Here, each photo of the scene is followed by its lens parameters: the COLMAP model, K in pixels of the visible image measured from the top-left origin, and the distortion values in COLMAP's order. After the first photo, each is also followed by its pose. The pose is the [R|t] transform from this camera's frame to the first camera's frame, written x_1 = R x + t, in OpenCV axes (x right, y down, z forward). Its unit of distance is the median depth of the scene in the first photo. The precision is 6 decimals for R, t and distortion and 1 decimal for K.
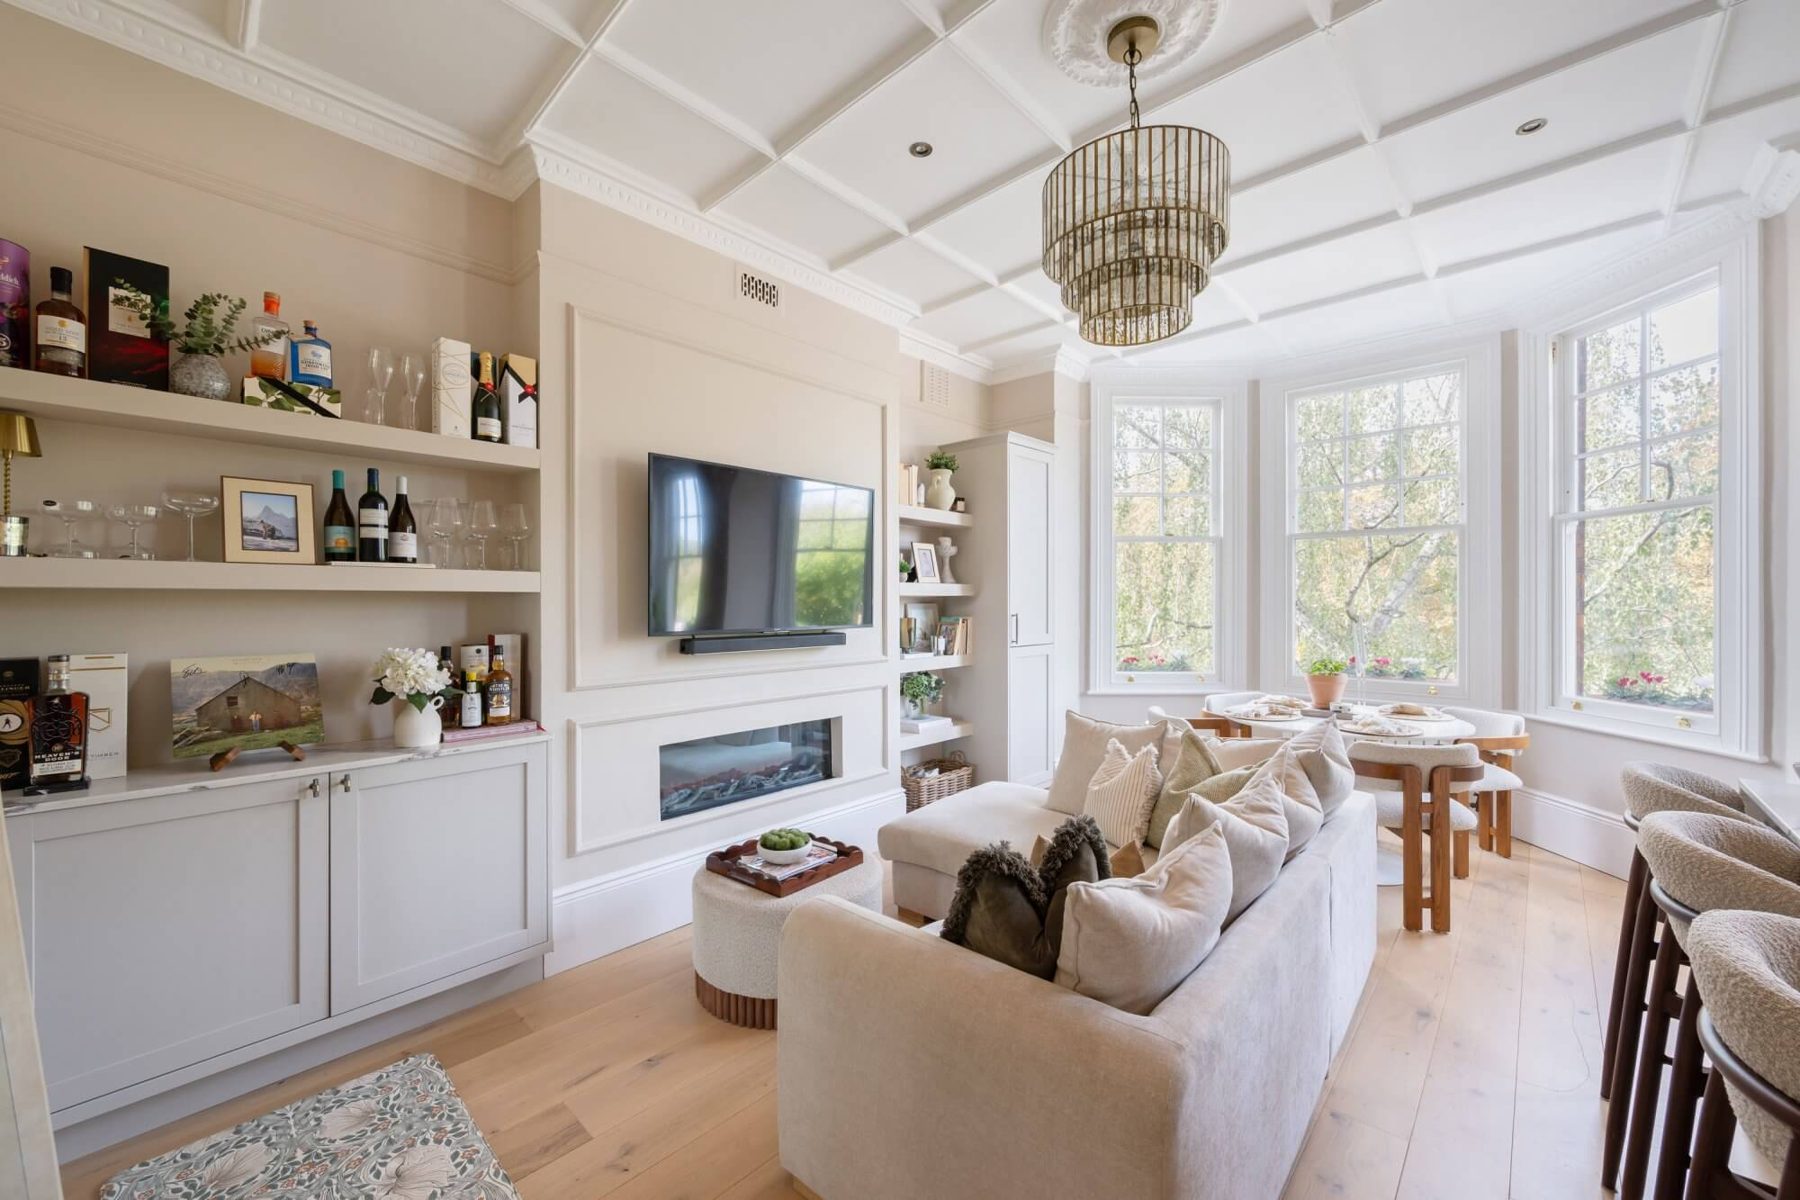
lens RADIAL K [[702.0, 0, 892.7], [0, 702.0, 608.1], [0, 0, 1]] dist [0.000939, -0.000356]
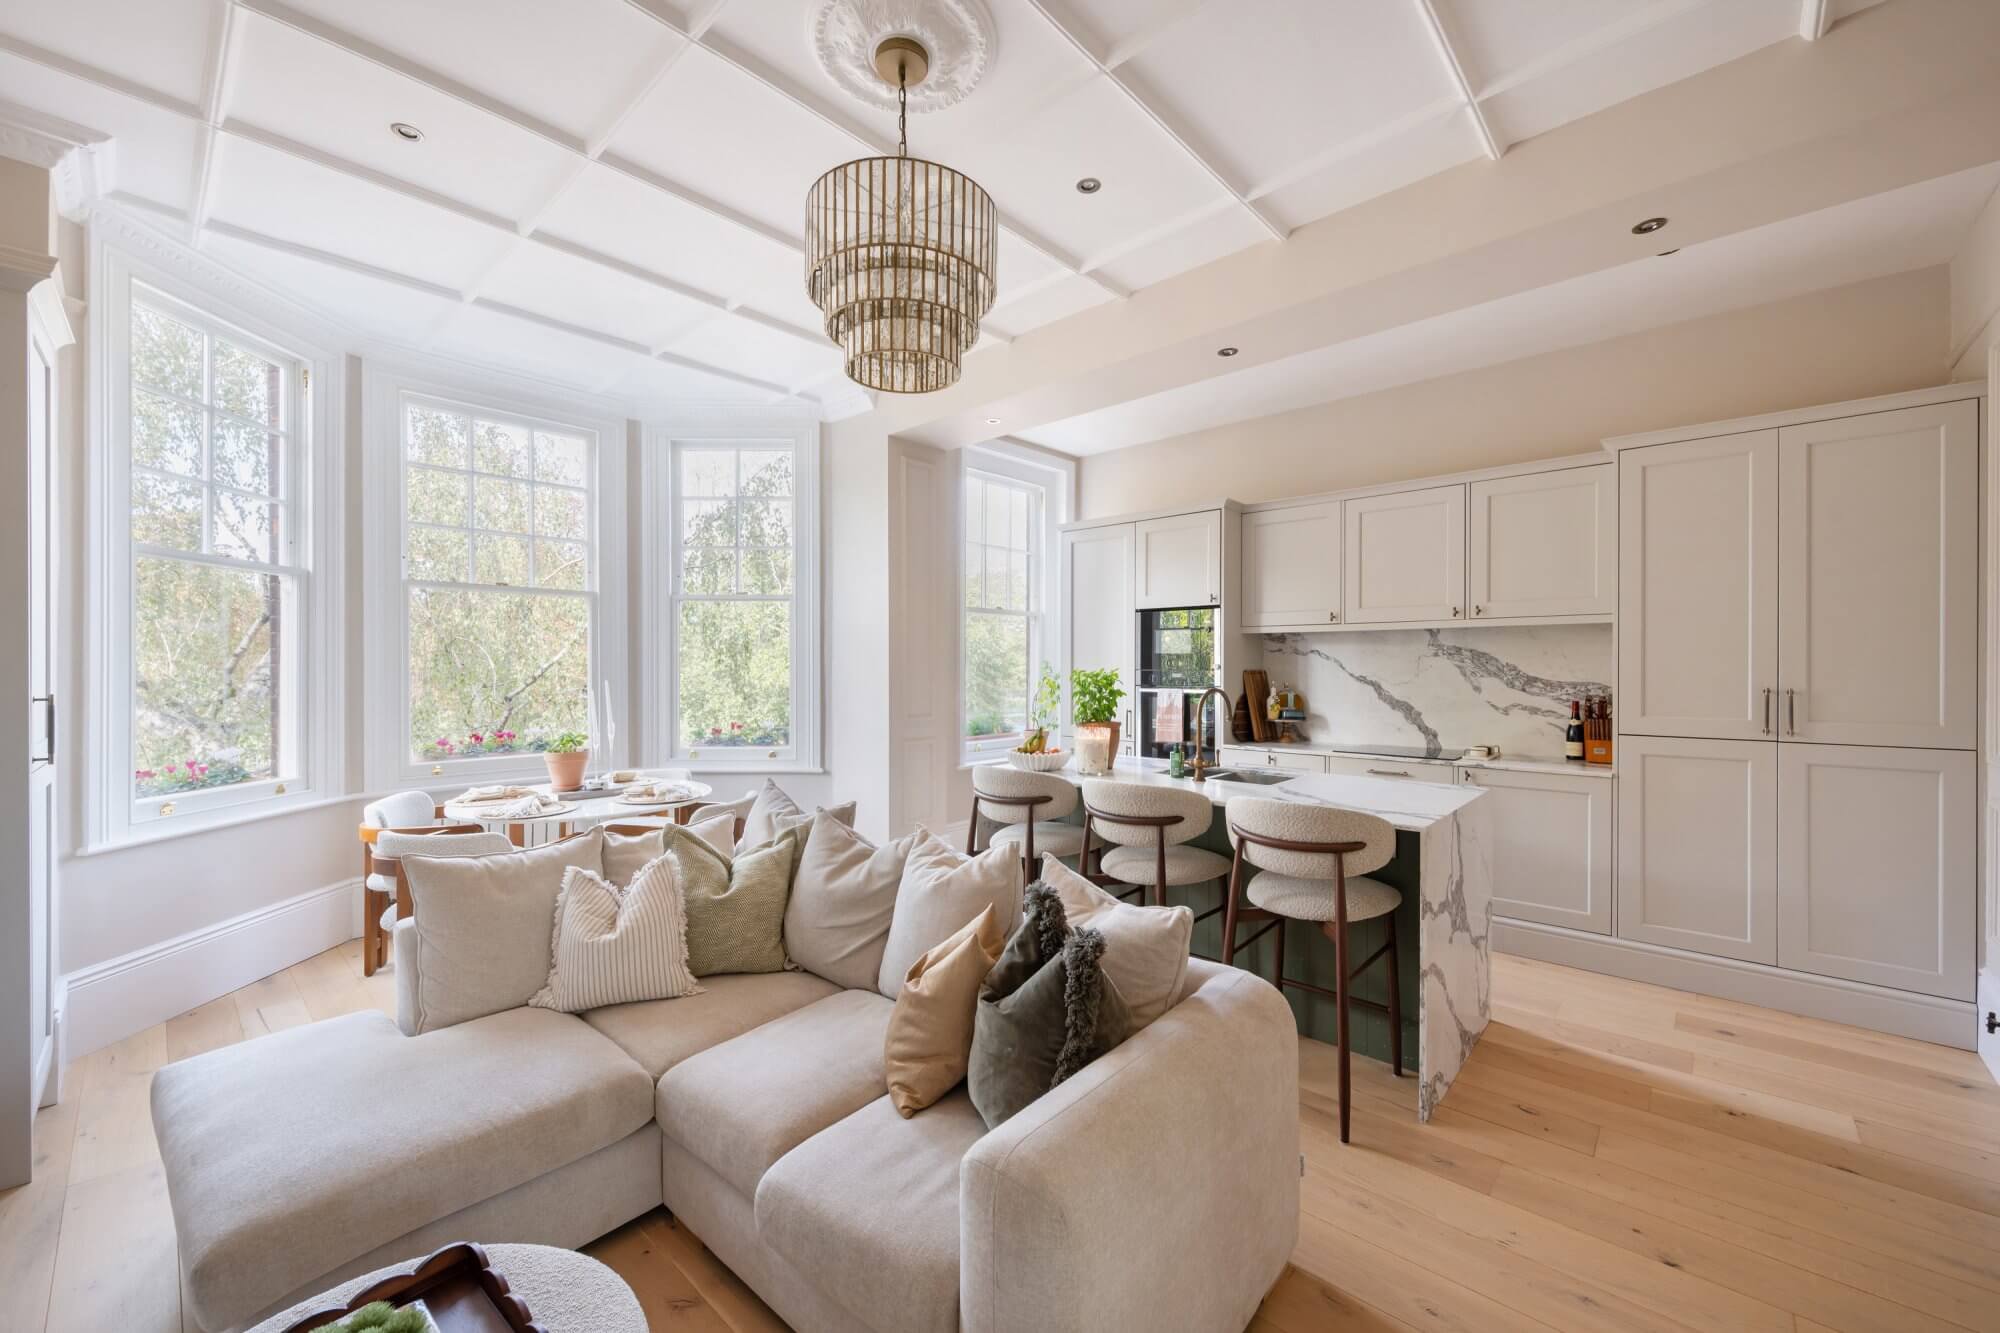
lens RADIAL K [[775.1, 0, 1012.8], [0, 775.1, 666.5], [0, 0, 1]] dist [-0.000953, -0.000134]
pose [[-0.013639, 0.004238, 0.999898, -0.381298], [0.009122, 0.999950, -0.004114, -0.002113], [-0.999865, 0.009065, -0.013677, 0.486424]]
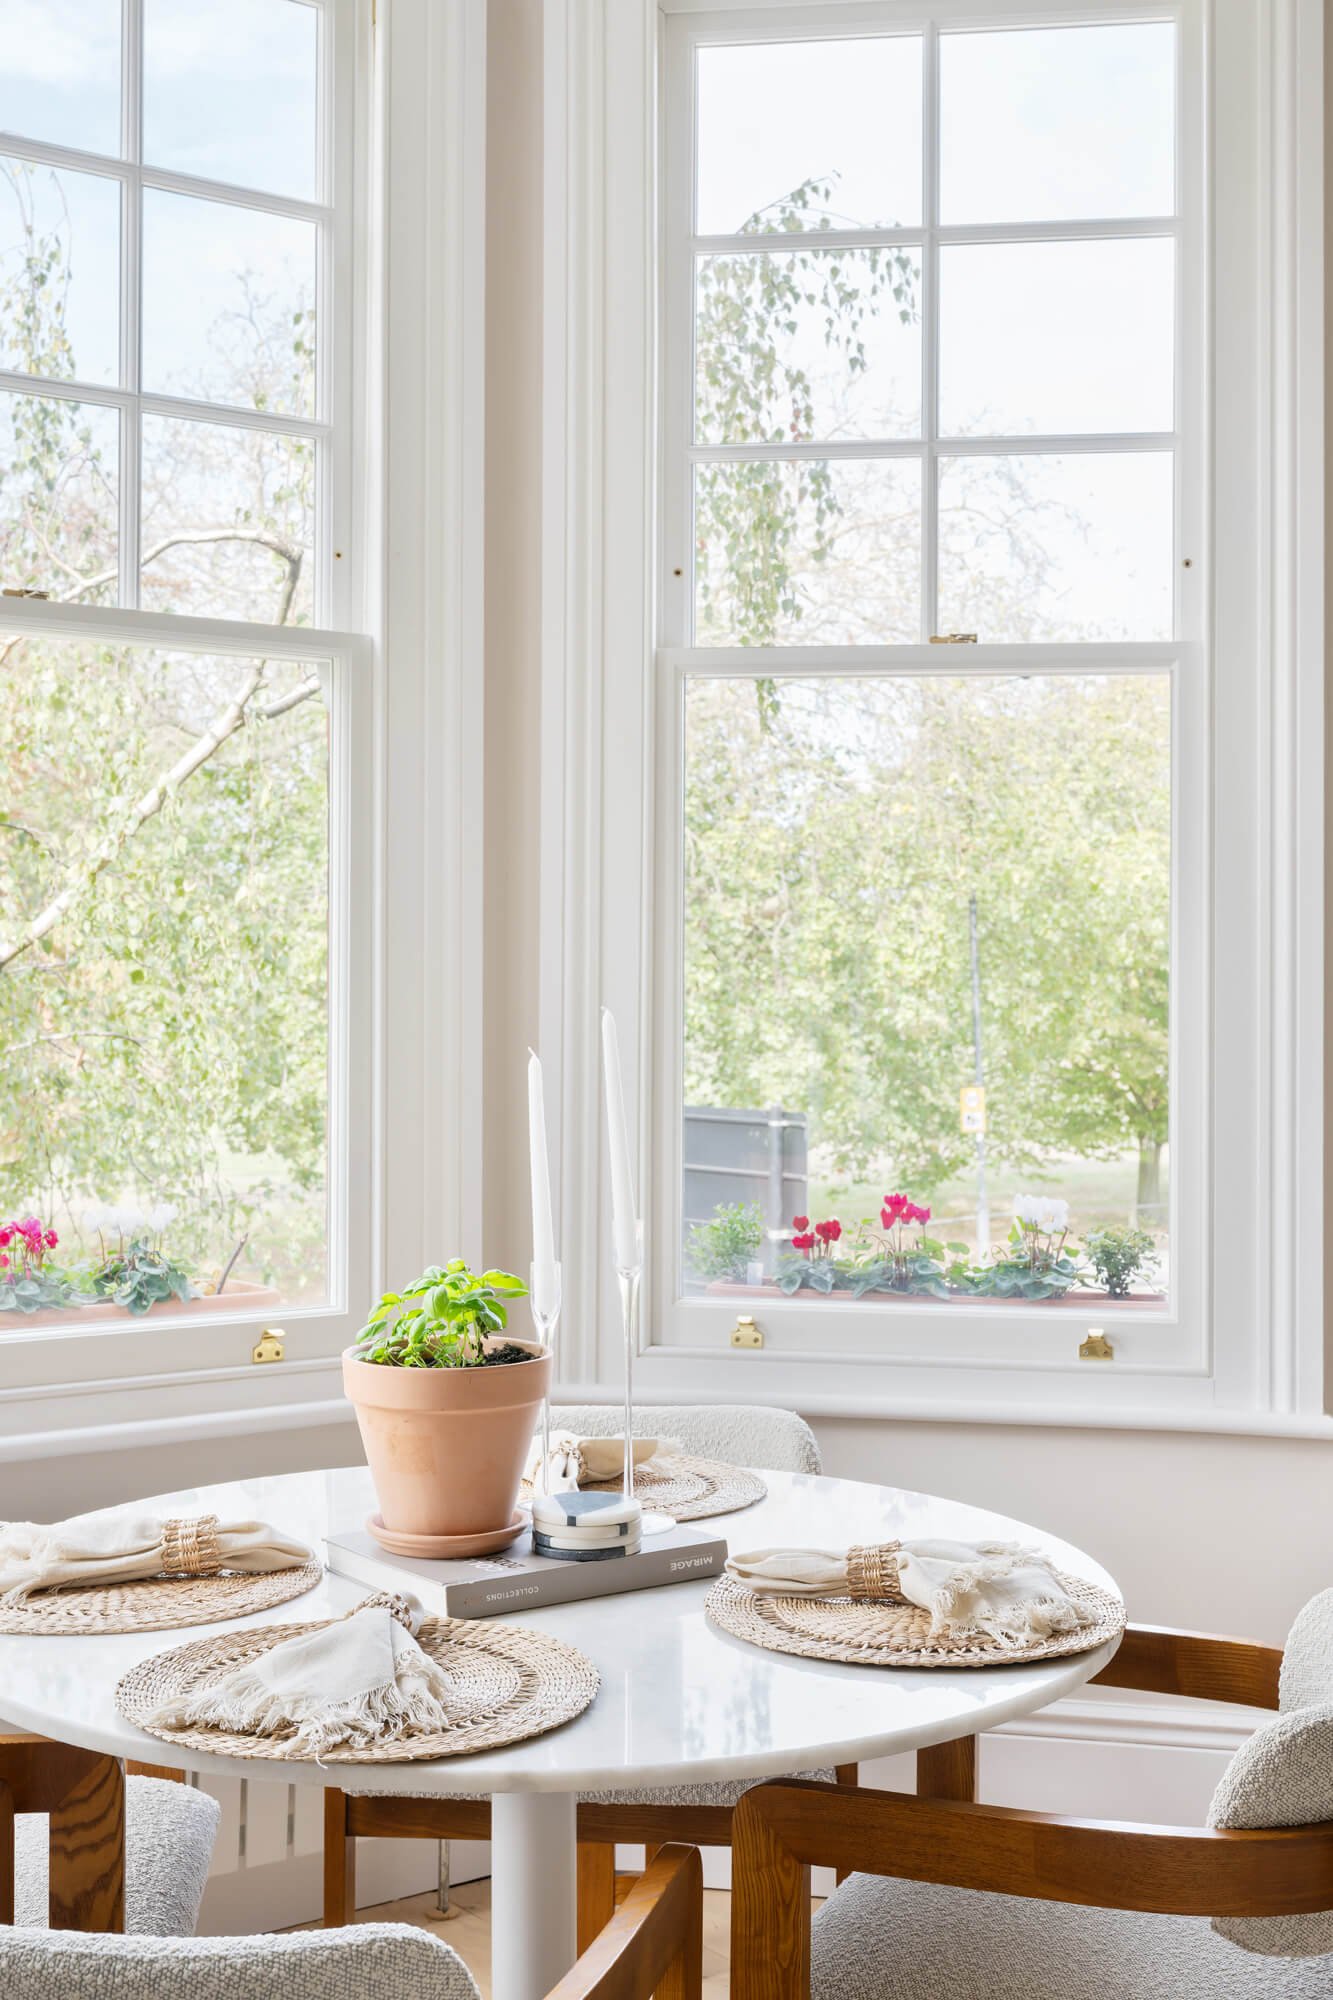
lens RADIAL K [[2213.6, 0, 667.2], [0, 2213.6, 931.8], [0, 0, 1]] dist [0.001724, -0.001578]
pose [[0.135569, 0.019827, 0.990570, 0.066578], [0.001535, 0.999794, -0.020221, -0.002049], [-0.990767, 0.004262, 0.135510, 0.923679]]
